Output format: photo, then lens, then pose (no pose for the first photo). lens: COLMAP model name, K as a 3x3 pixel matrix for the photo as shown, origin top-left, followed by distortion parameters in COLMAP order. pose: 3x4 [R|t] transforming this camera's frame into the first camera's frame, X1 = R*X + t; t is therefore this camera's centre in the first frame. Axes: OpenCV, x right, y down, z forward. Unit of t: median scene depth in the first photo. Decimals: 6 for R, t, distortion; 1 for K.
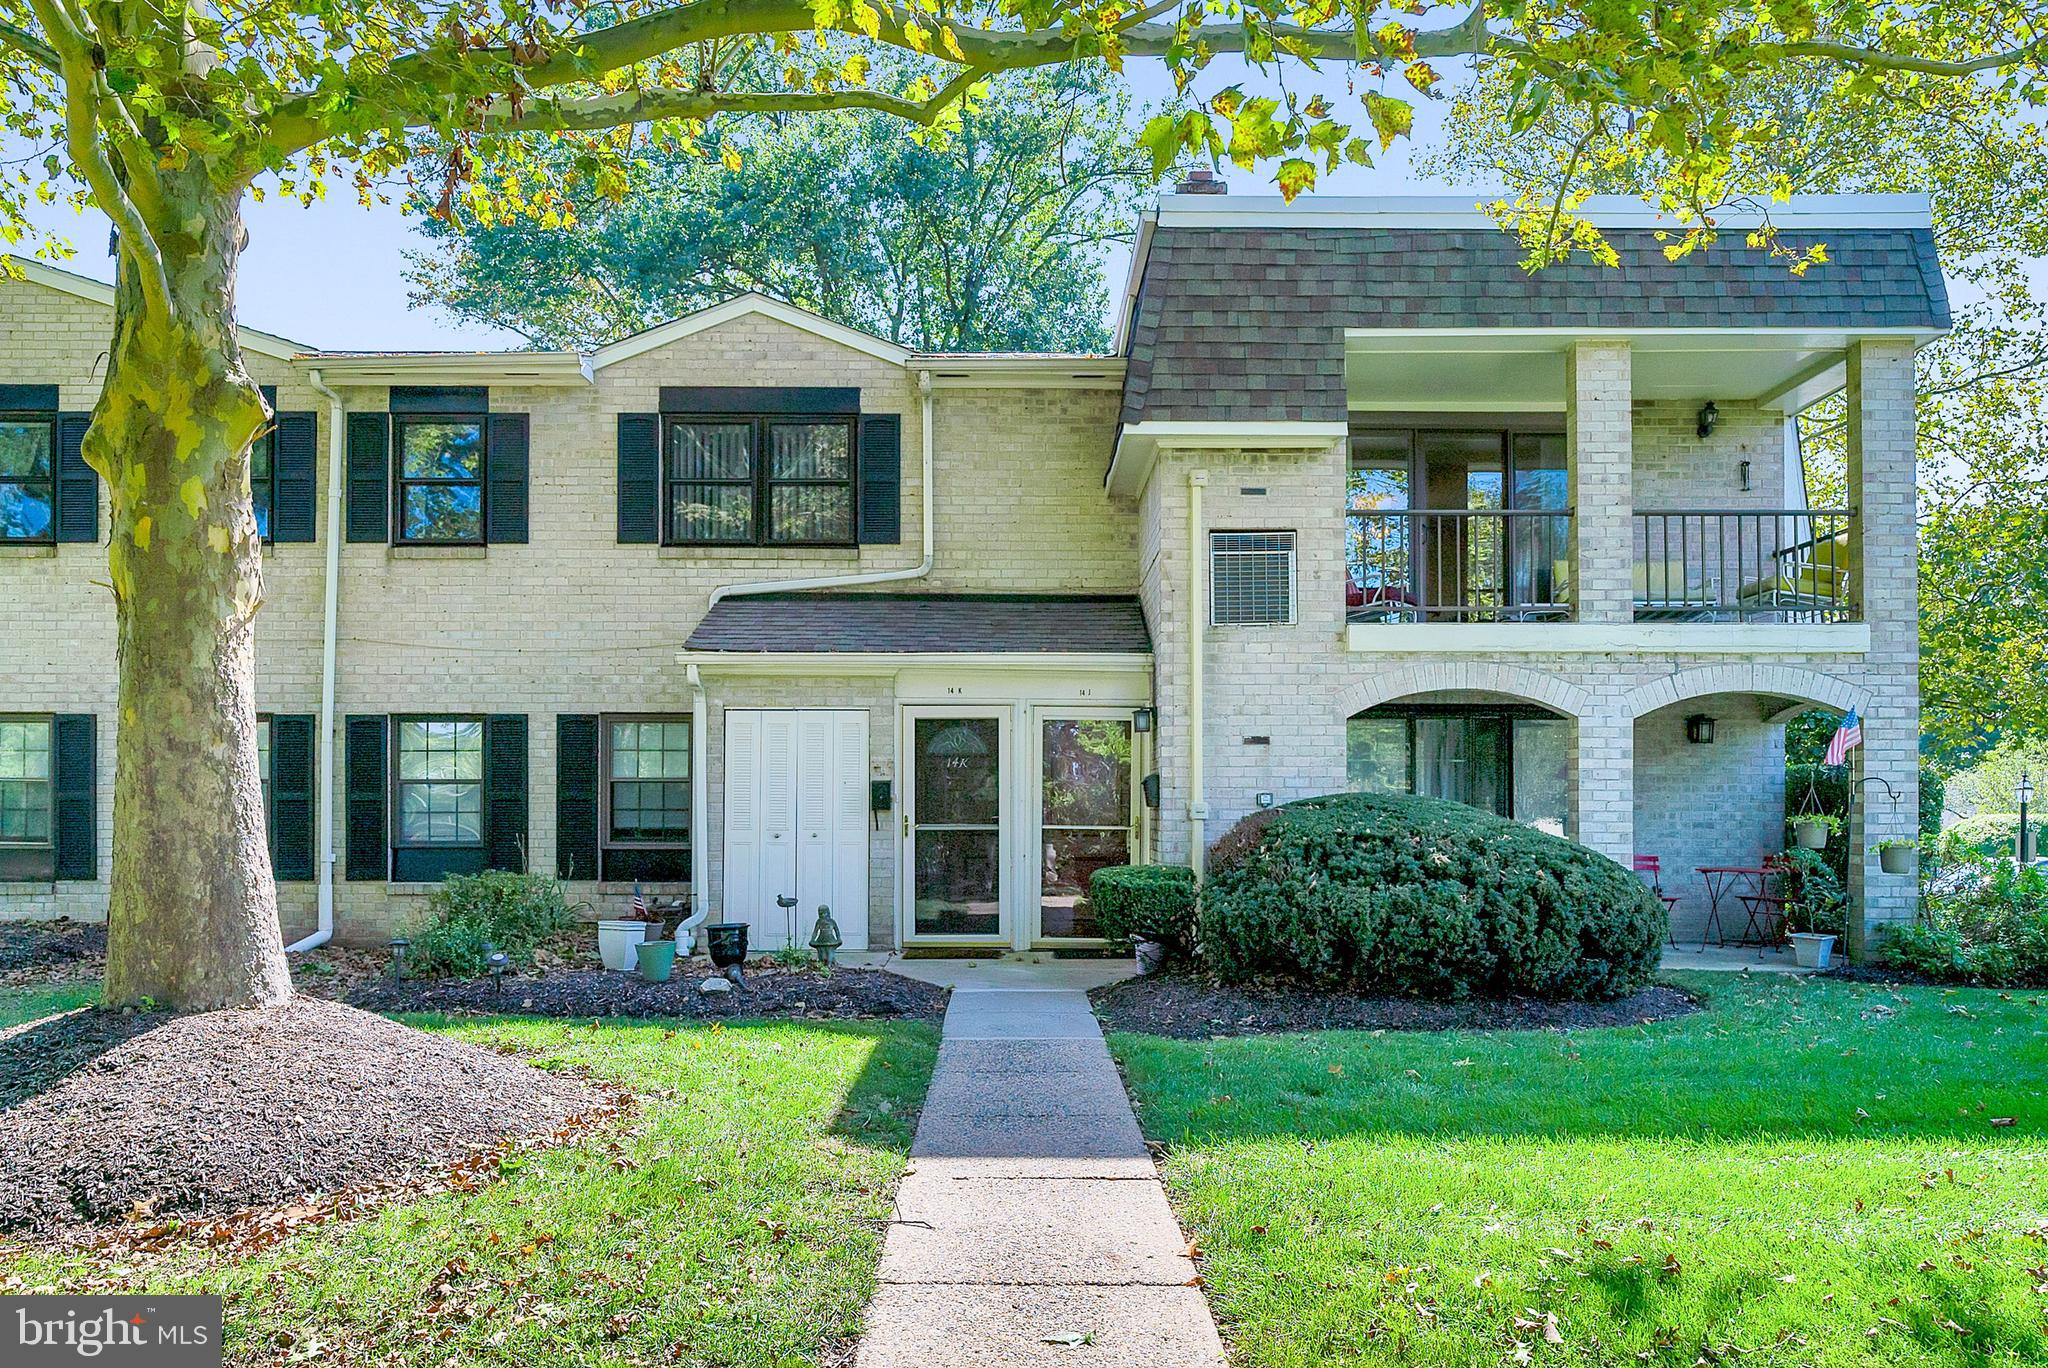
lens RADIAL K [[1376.2, 0, 1024.2], [0, 1376.2, 621.8], [0, 0, 1]] dist [-0.002140, 0.000662]
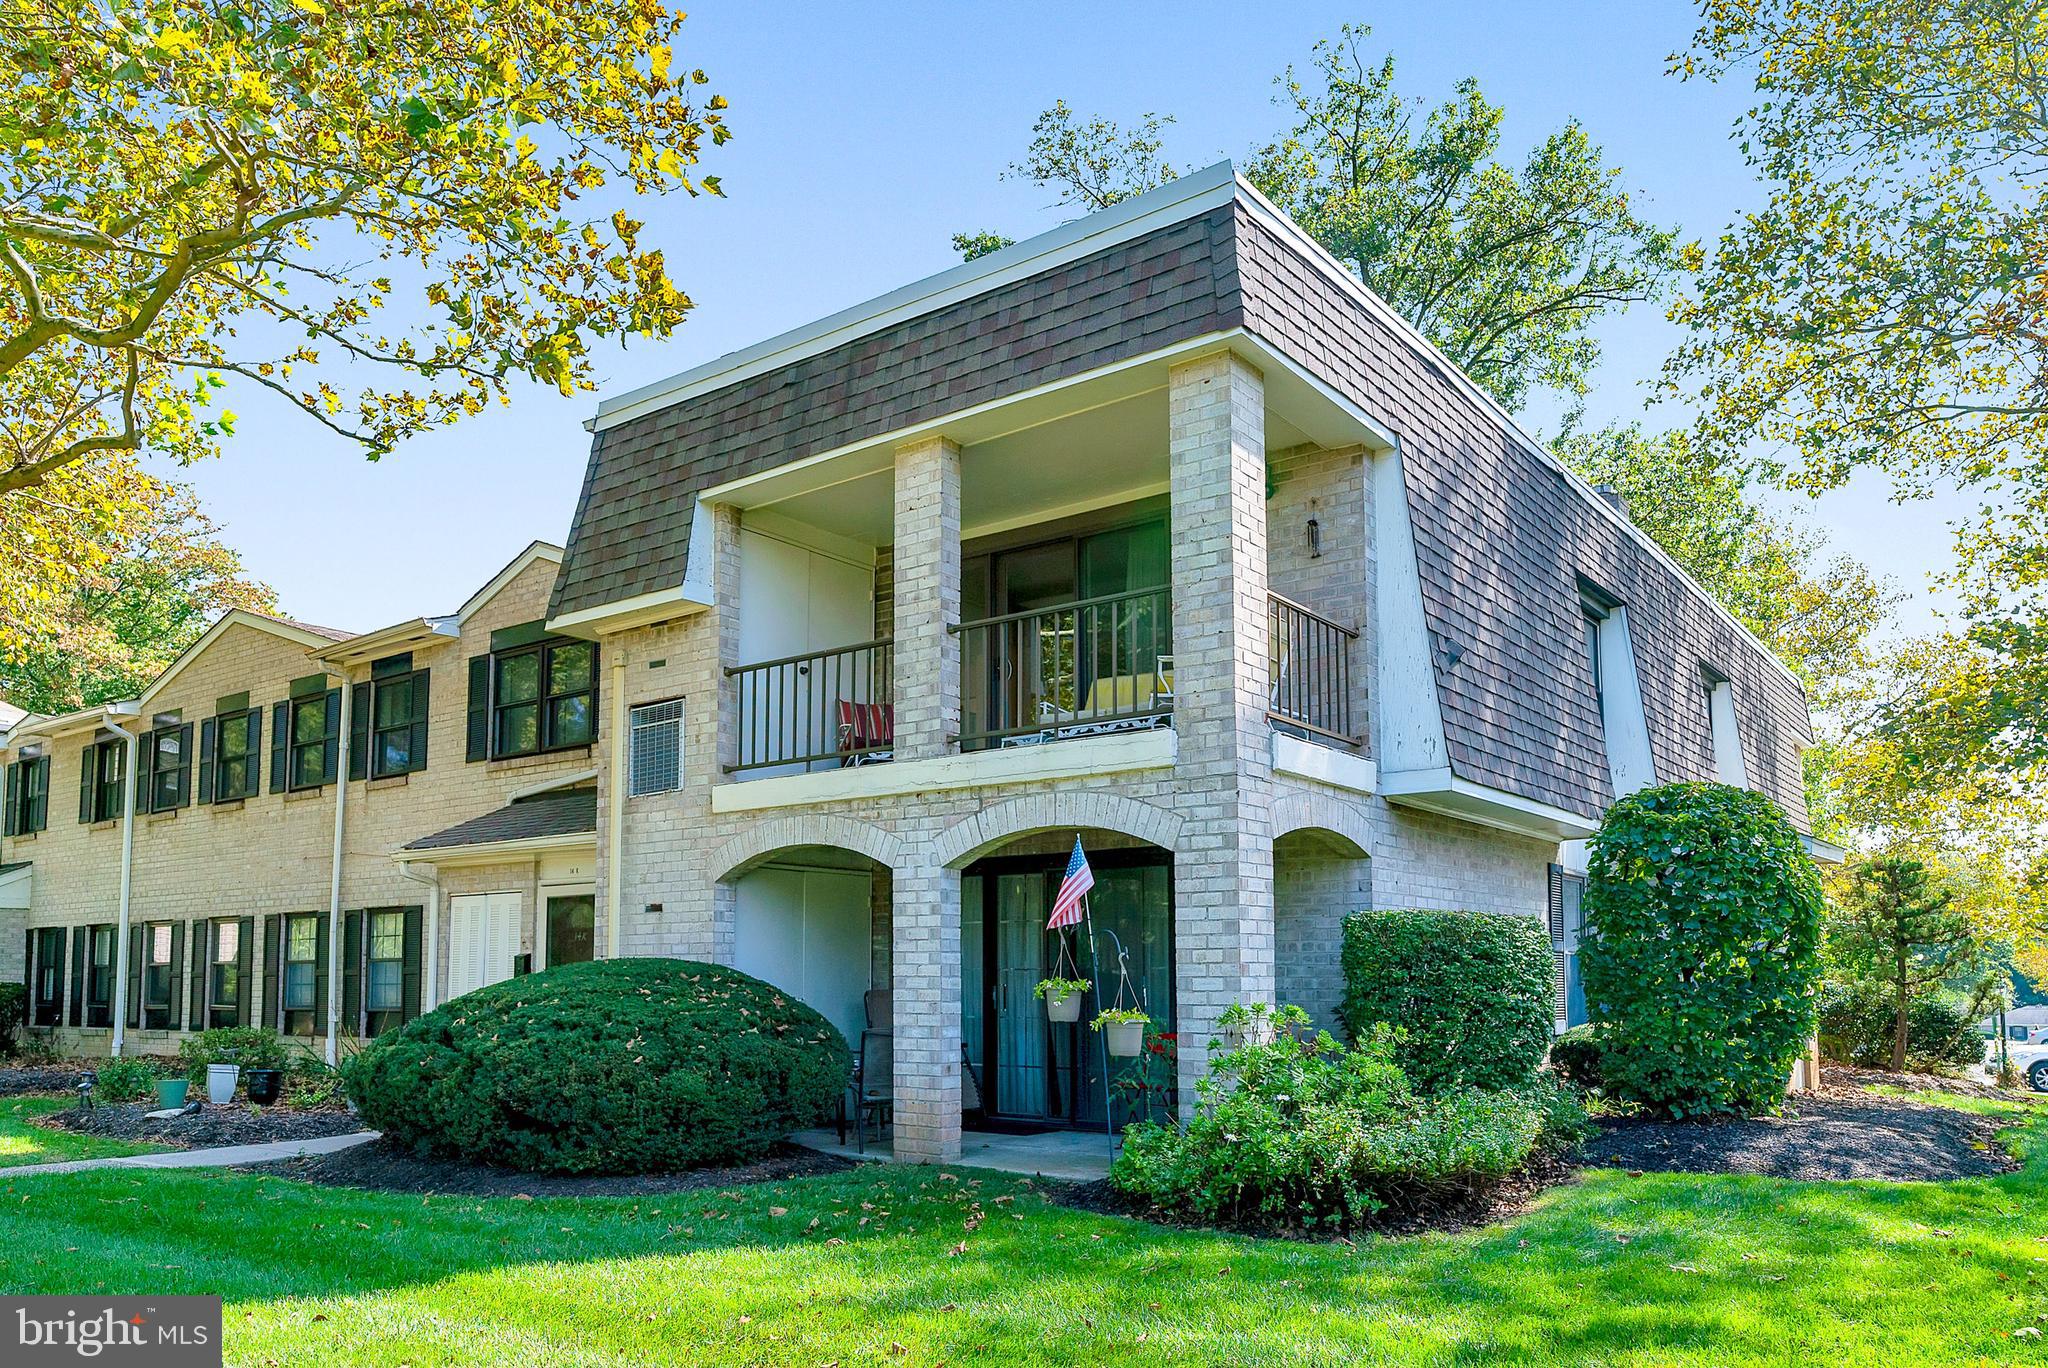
lens RADIAL K [[1442.6, 0, 1024.0], [0, 1442.6, 684.0], [0, 0, 1]] dist [0.003059, 0.001486]
pose [[0.798045, -0.125818, -0.589317, 1.017763], [0.082273, 0.991552, -0.100282, 0.050717], [0.596955, 0.031544, 0.801654, 0.300106]]
